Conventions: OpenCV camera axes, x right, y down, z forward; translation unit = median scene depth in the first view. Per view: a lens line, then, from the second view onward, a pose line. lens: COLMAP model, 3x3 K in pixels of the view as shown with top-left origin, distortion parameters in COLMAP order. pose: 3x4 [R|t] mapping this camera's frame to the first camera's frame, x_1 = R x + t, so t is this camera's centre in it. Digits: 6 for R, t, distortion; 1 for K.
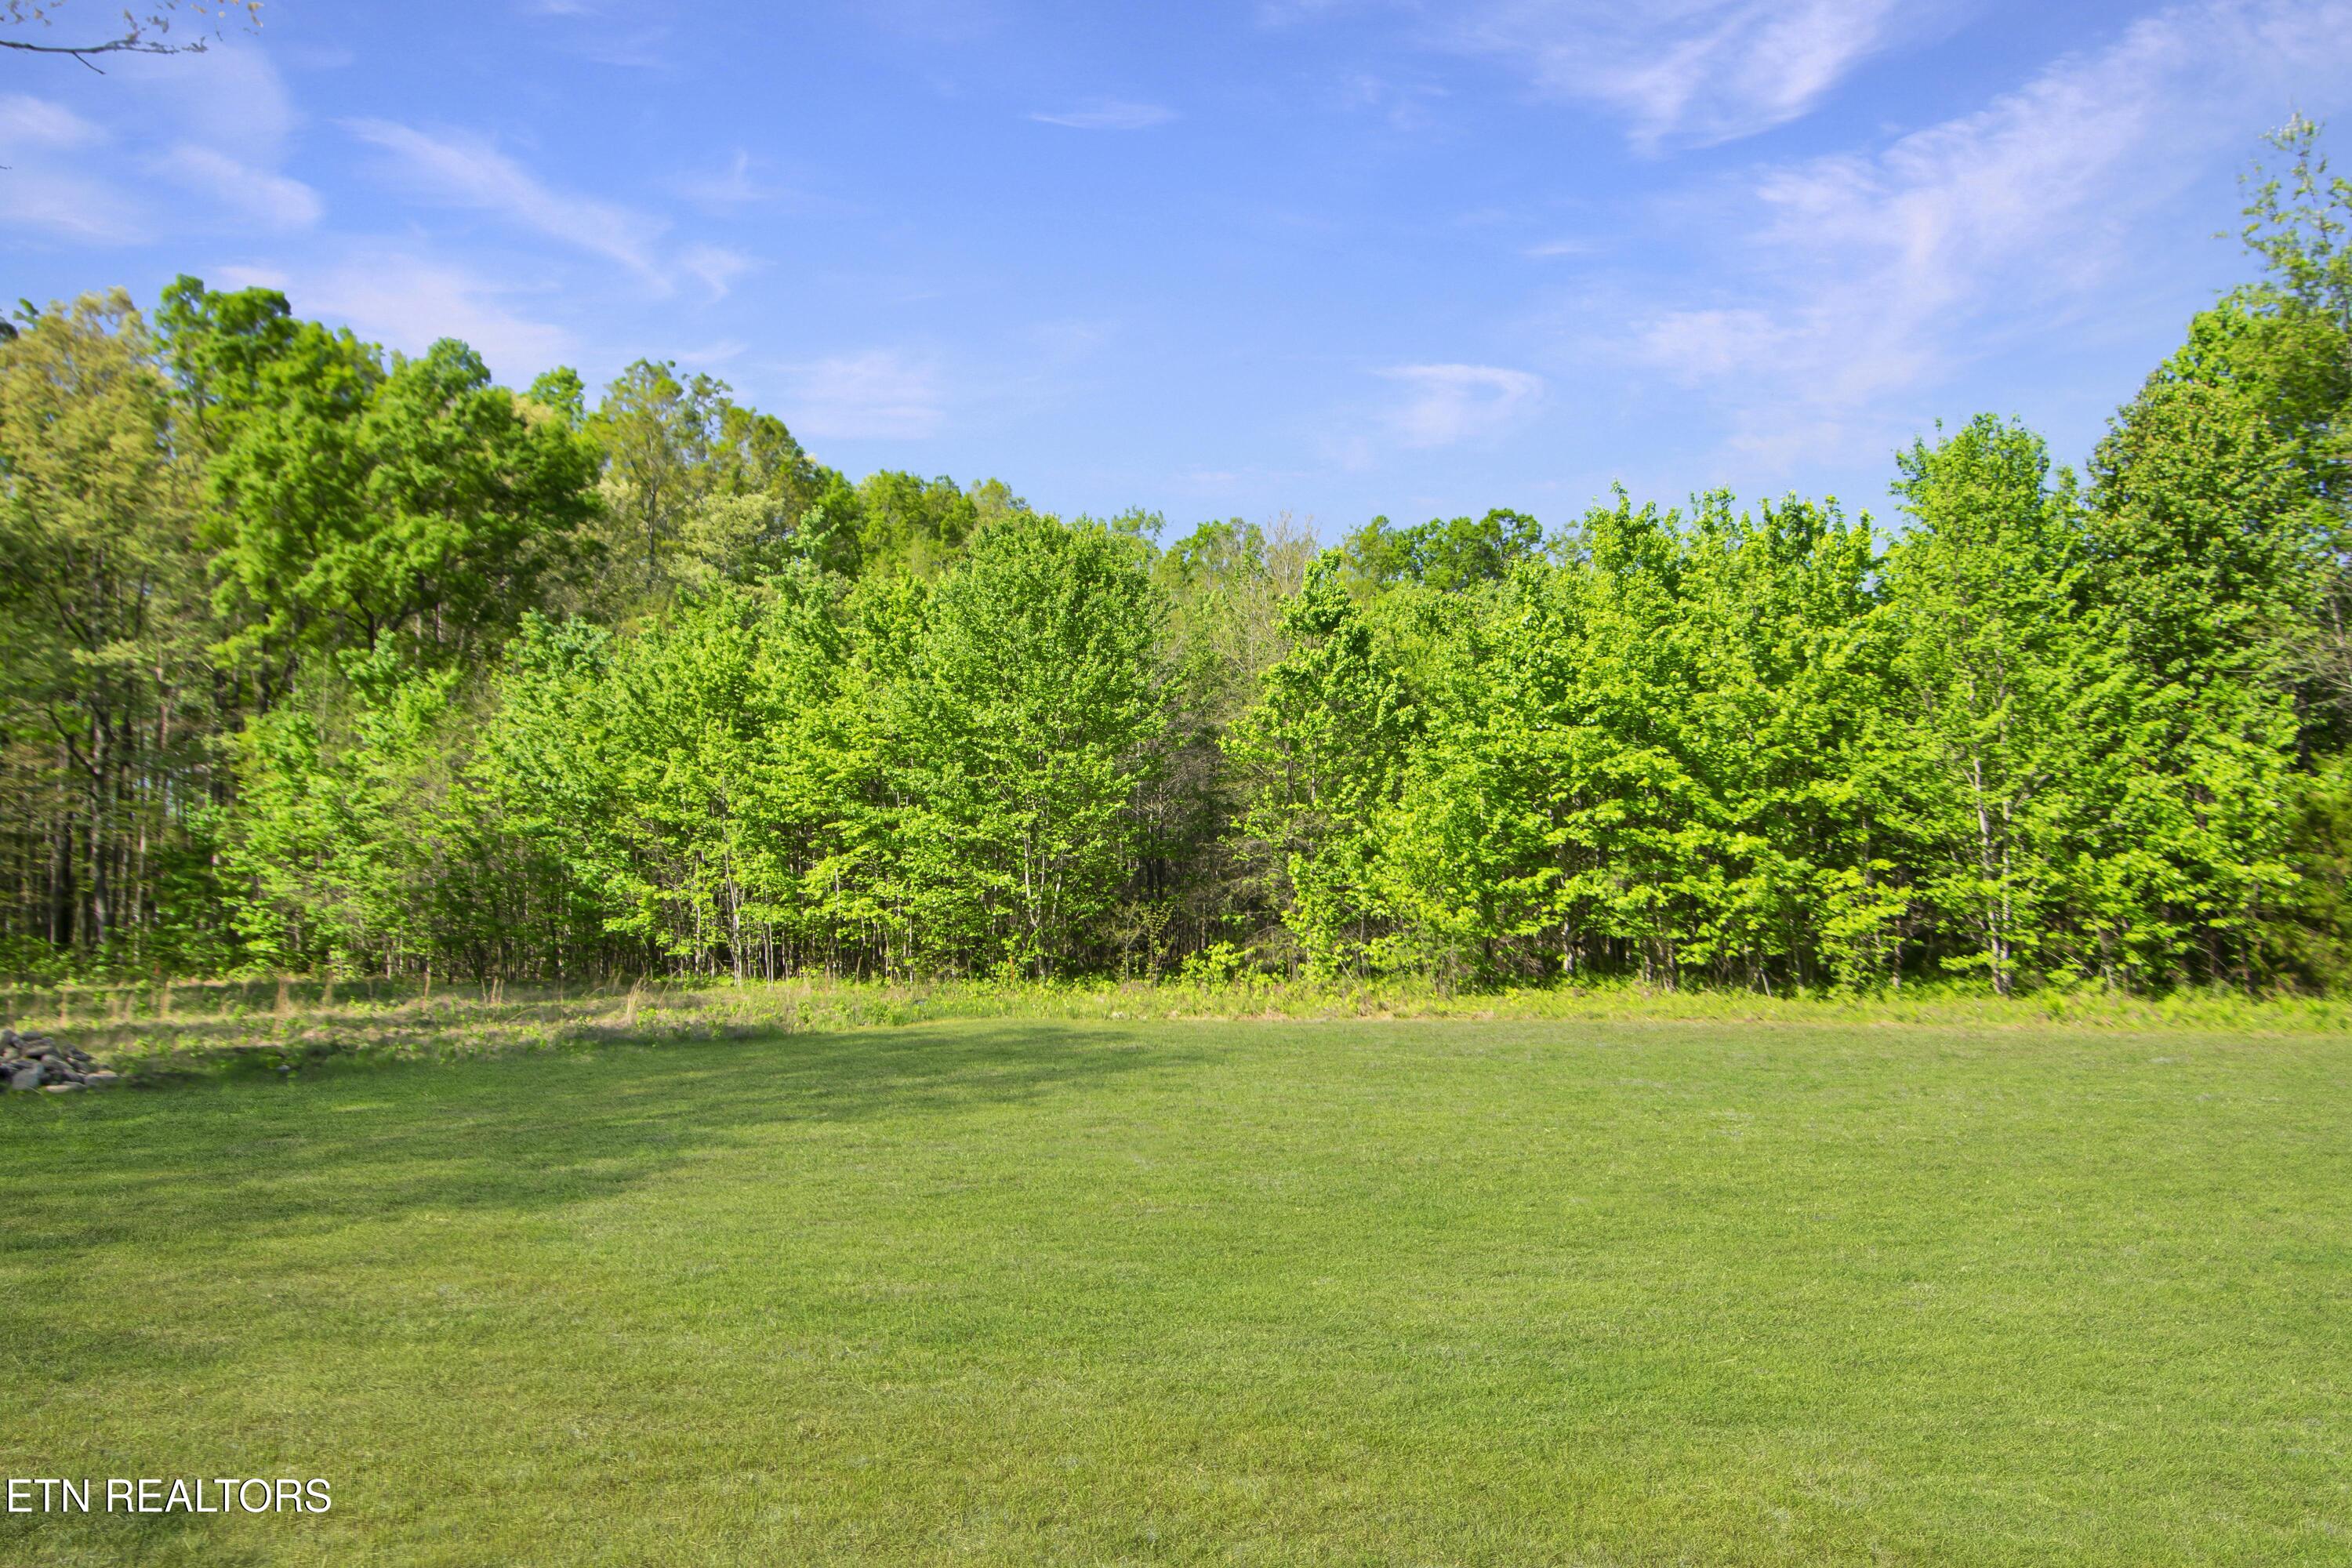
lens RADIAL K [[1772.0, 0, 1194.3], [0, 1772.0, 769.2], [0, 0, 1]] dist [-0.003716, -0.013692]
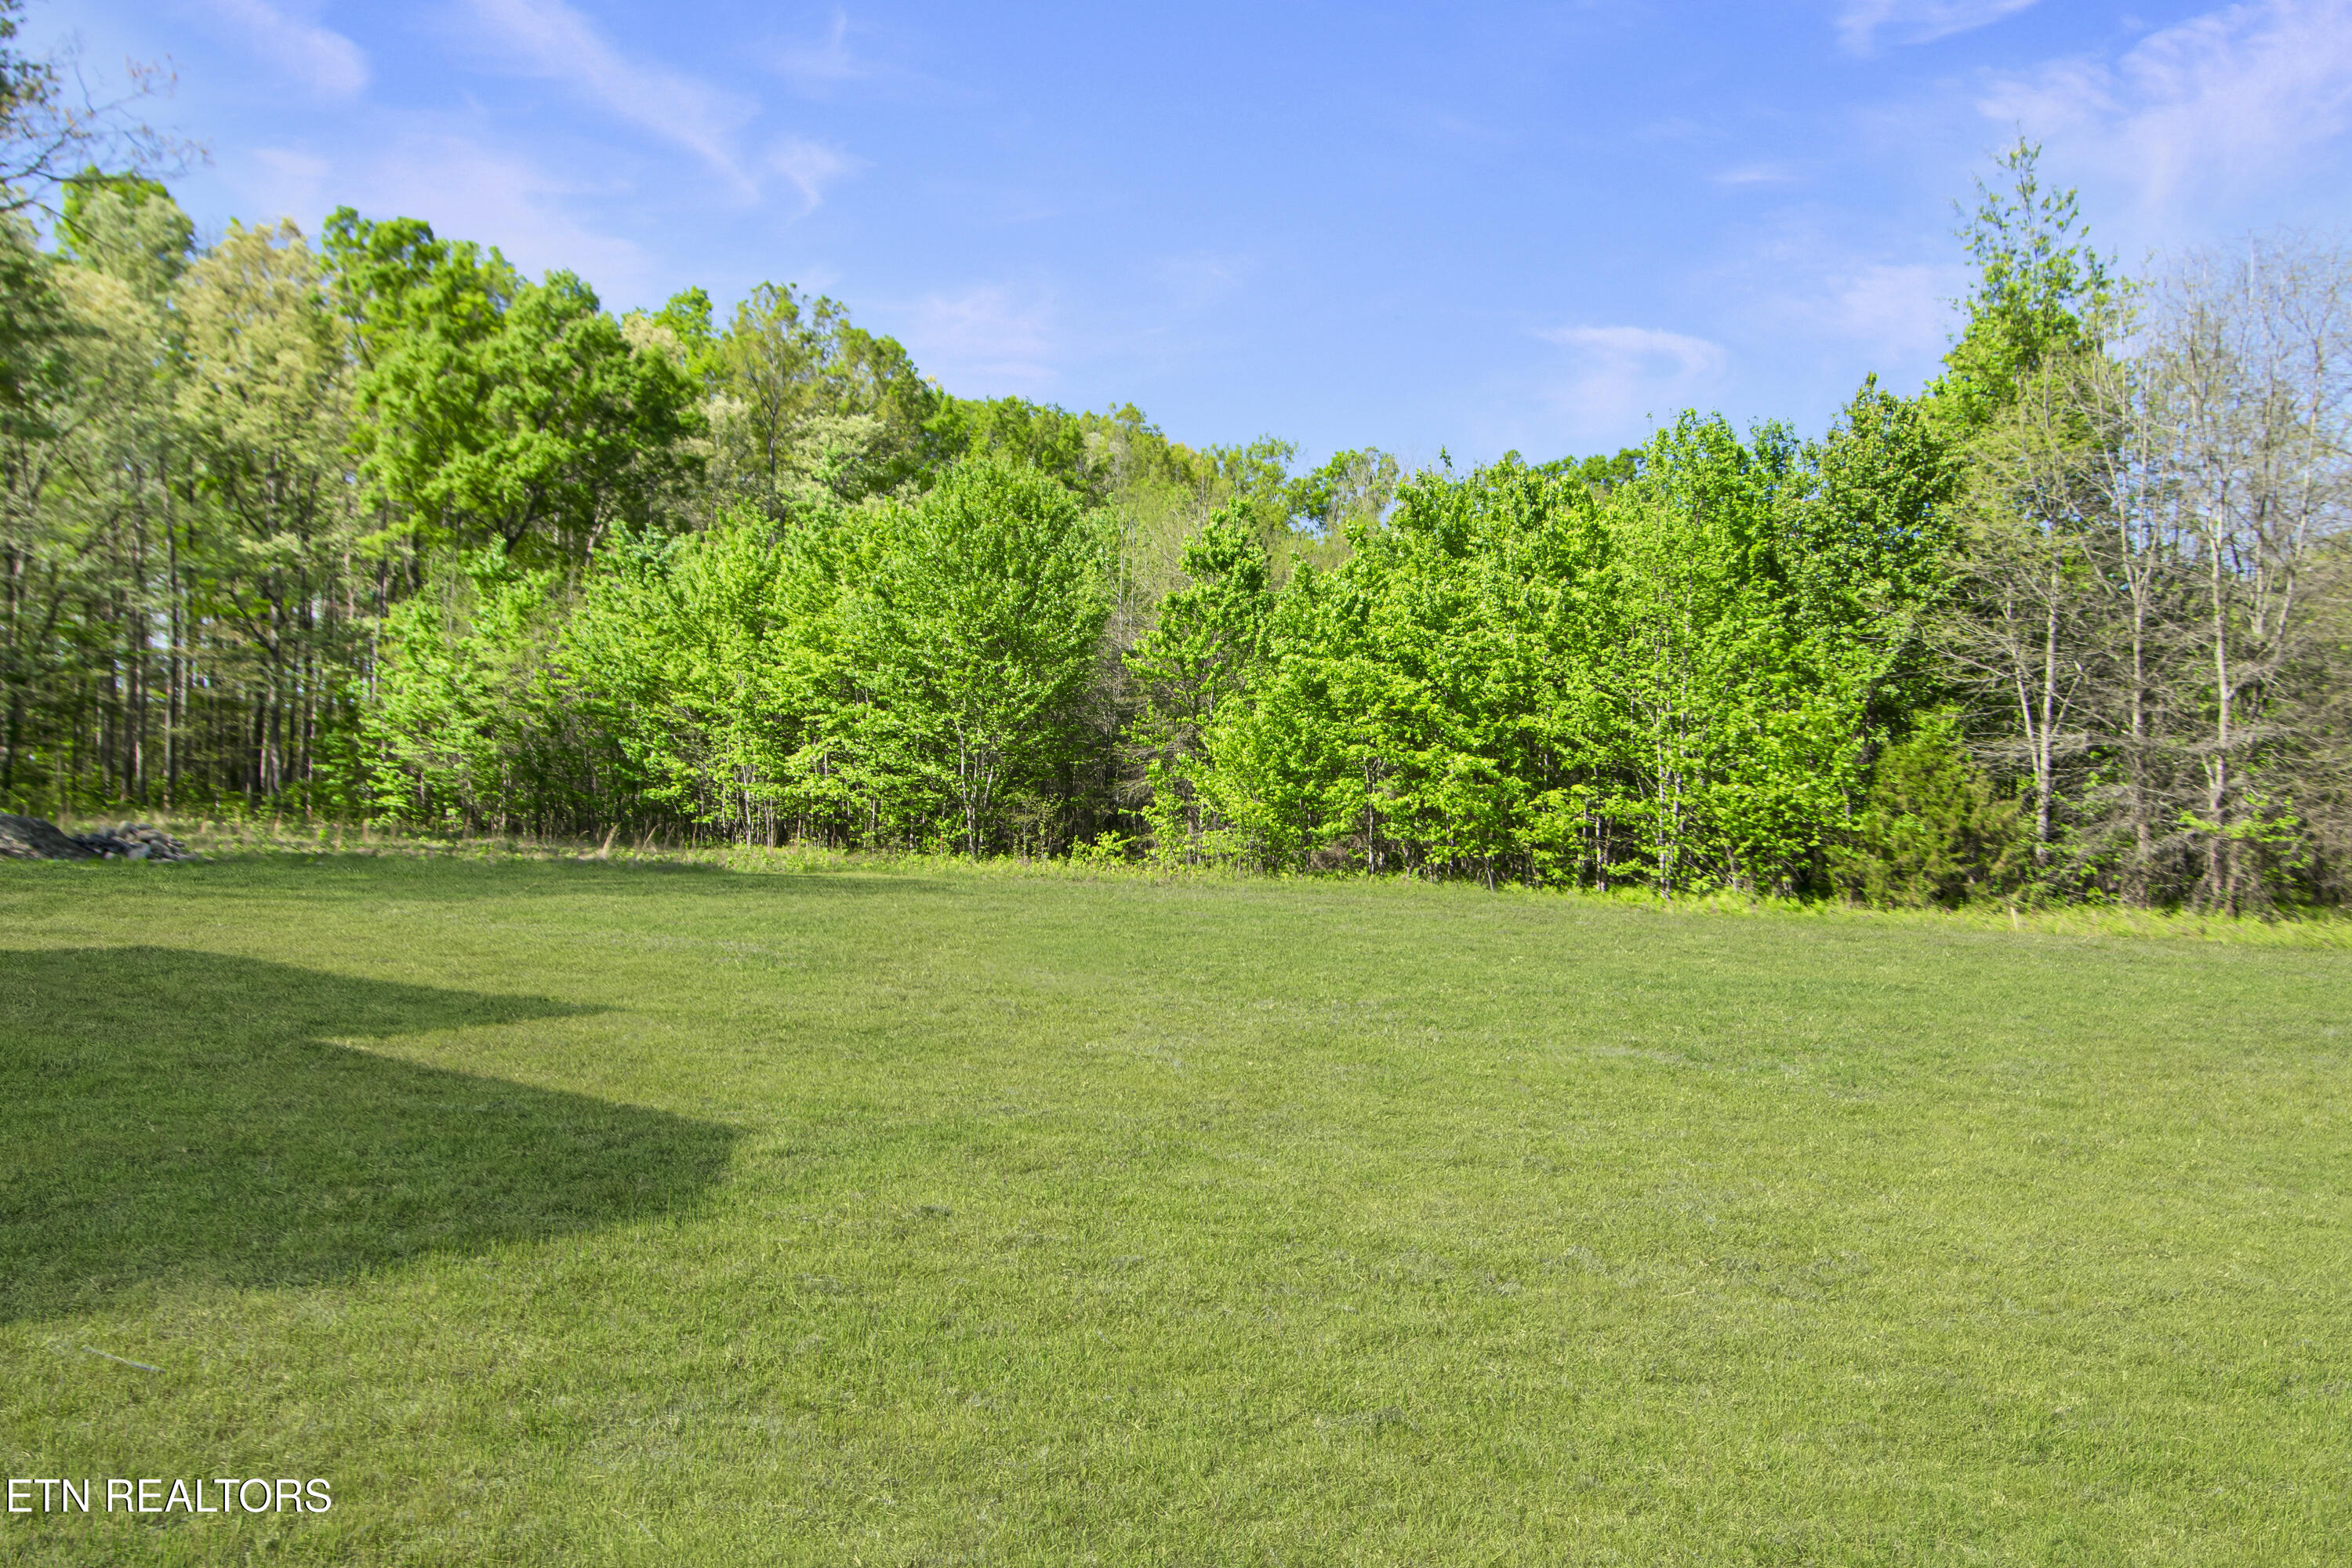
lens RADIAL K [[1772.0, 0, 1195.0], [0, 1772.0, 873.8], [0, 0, 1]] dist [-0.003716, -0.013692]
pose [[0.993000, 0.056462, -0.103745, 0.130178], [-0.045369, 0.993295, 0.106336, -0.001855], [0.109053, -0.100885, 0.988903, -0.115981]]
